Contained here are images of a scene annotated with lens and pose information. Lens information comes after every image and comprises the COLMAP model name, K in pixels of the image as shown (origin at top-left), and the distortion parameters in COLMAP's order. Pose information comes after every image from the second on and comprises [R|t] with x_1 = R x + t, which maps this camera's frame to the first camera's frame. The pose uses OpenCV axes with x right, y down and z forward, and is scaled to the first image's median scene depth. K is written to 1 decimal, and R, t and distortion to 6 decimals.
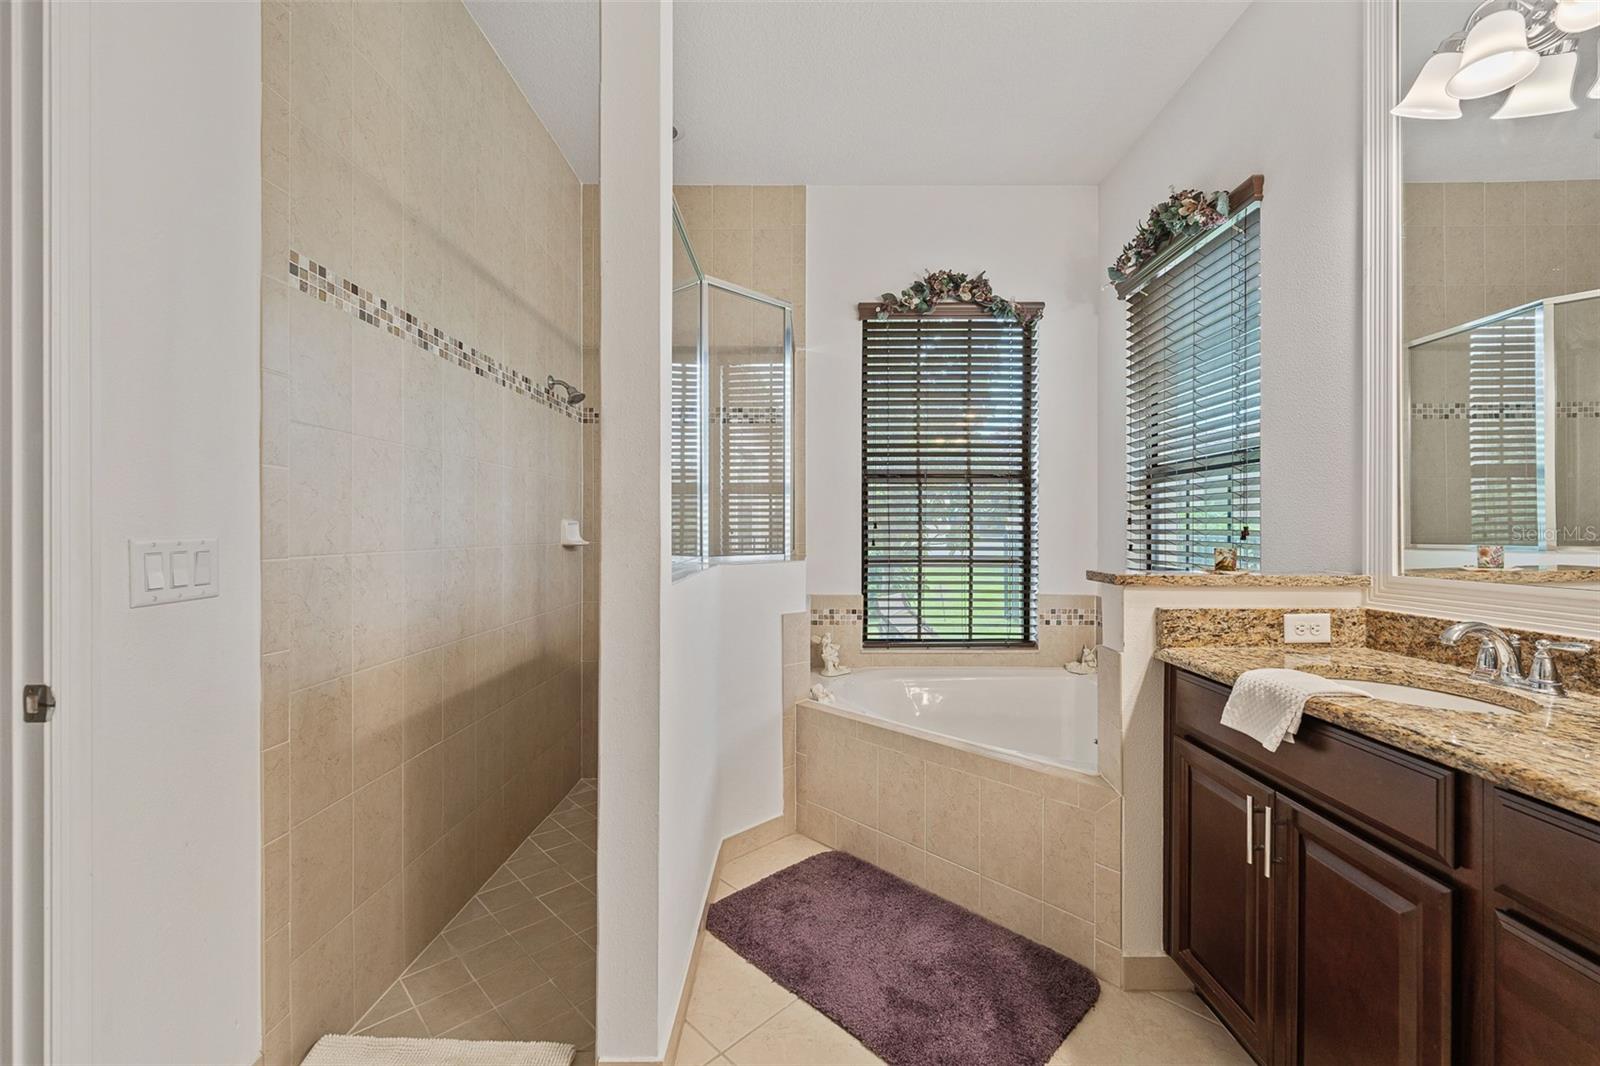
lens RADIAL K [[650.4, 0, 800.8], [0, 650.4, 525.9], [0, 0, 1]] dist [-0.000835, -0.000493]
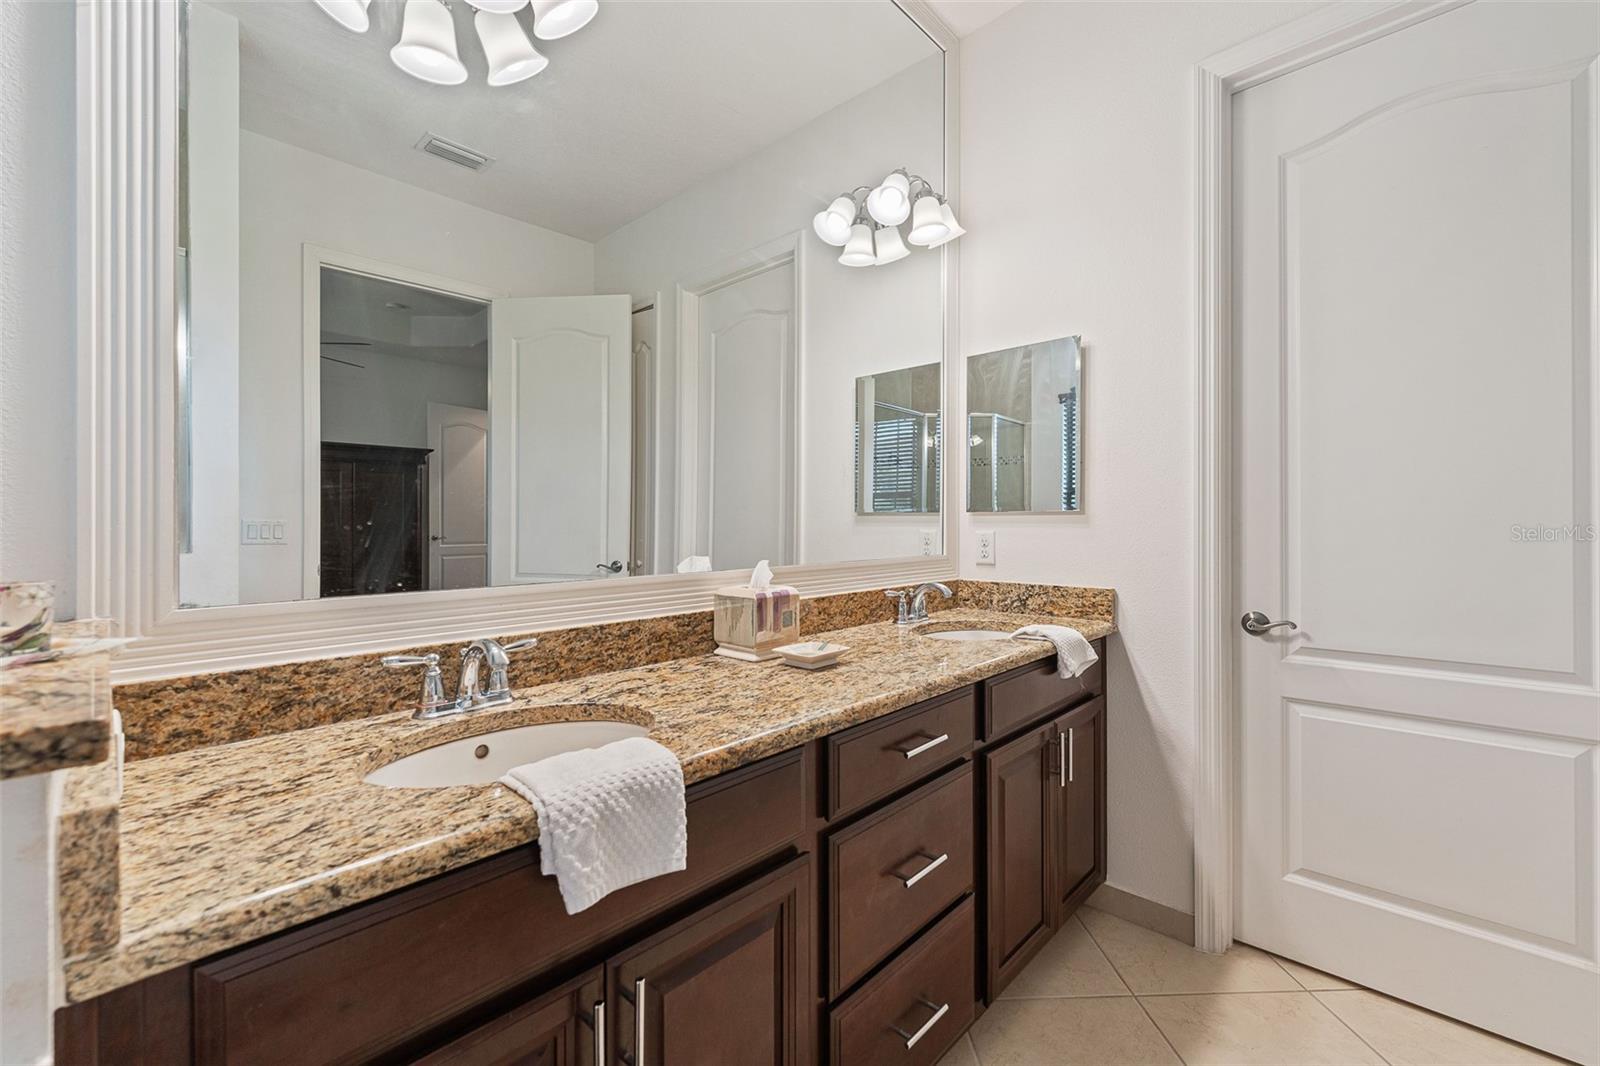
lens RADIAL K [[658.9, 0, 812.0], [0, 658.9, 513.6], [0, 0, 1]] dist [0.000176, -0.000409]
pose [[-0.736716, 0.011525, 0.676104, 0.164066], [-0.001472, 0.999825, -0.018648, 0.004318], [-0.676201, -0.014733, -0.736570, 1.271083]]
